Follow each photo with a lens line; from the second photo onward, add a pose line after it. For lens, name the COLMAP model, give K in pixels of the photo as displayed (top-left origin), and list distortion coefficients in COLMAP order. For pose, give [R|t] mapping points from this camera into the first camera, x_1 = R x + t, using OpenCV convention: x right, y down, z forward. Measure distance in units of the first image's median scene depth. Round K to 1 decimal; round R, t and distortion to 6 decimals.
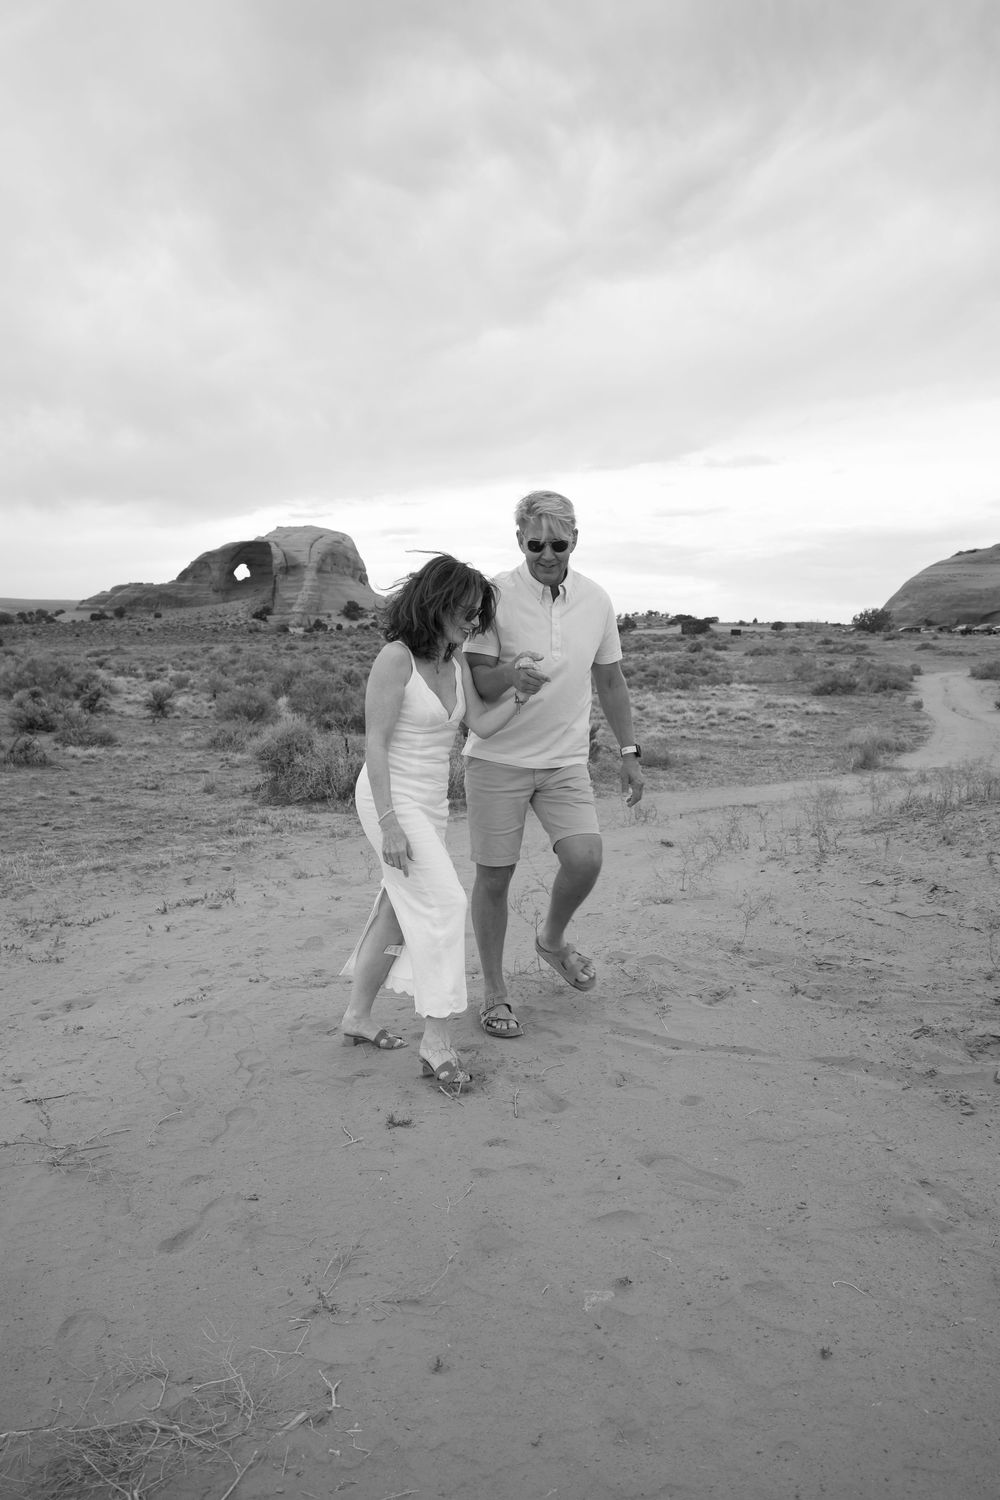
lens RADIAL K [[981.8, 0, 506.5], [0, 981.8, 746.2], [0, 0, 1]] dist [0.009080, 0.002522]
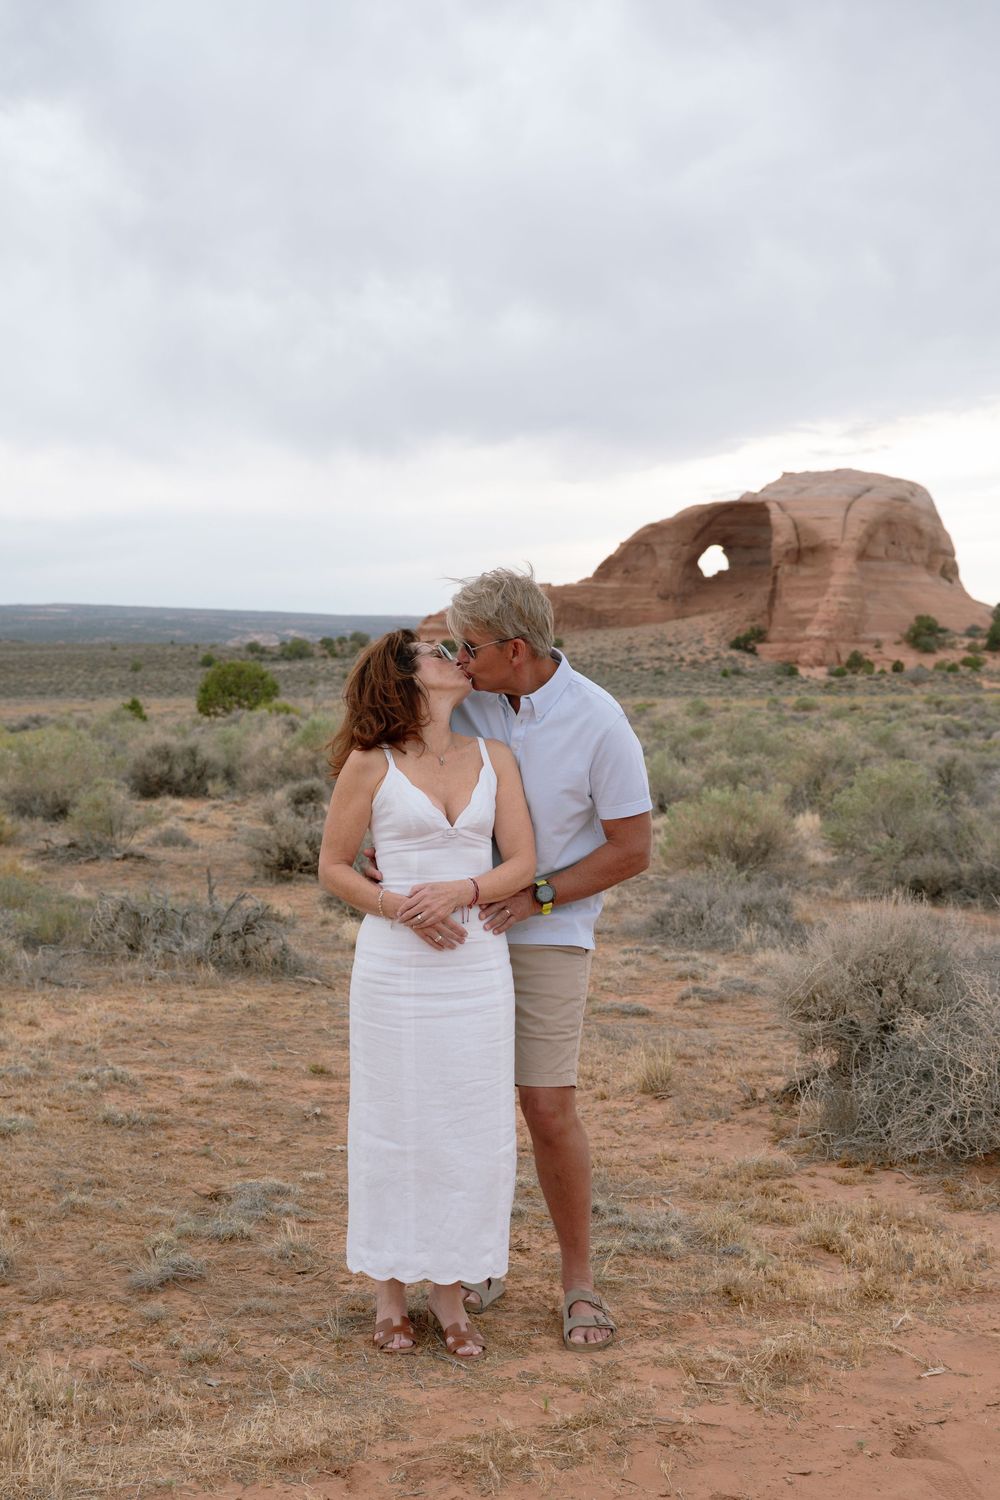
lens RADIAL K [[1720.4, 0, 500.6], [0, 1720.4, 748.7], [0, 0, 1]] dist [0.002461, 0.000000]
pose [[0.931402, 0.021554, -0.363352, -0.042279], [-0.049195, 0.996540, -0.066991, -0.011867], [0.360651, 0.080271, 0.929240, 0.124858]]
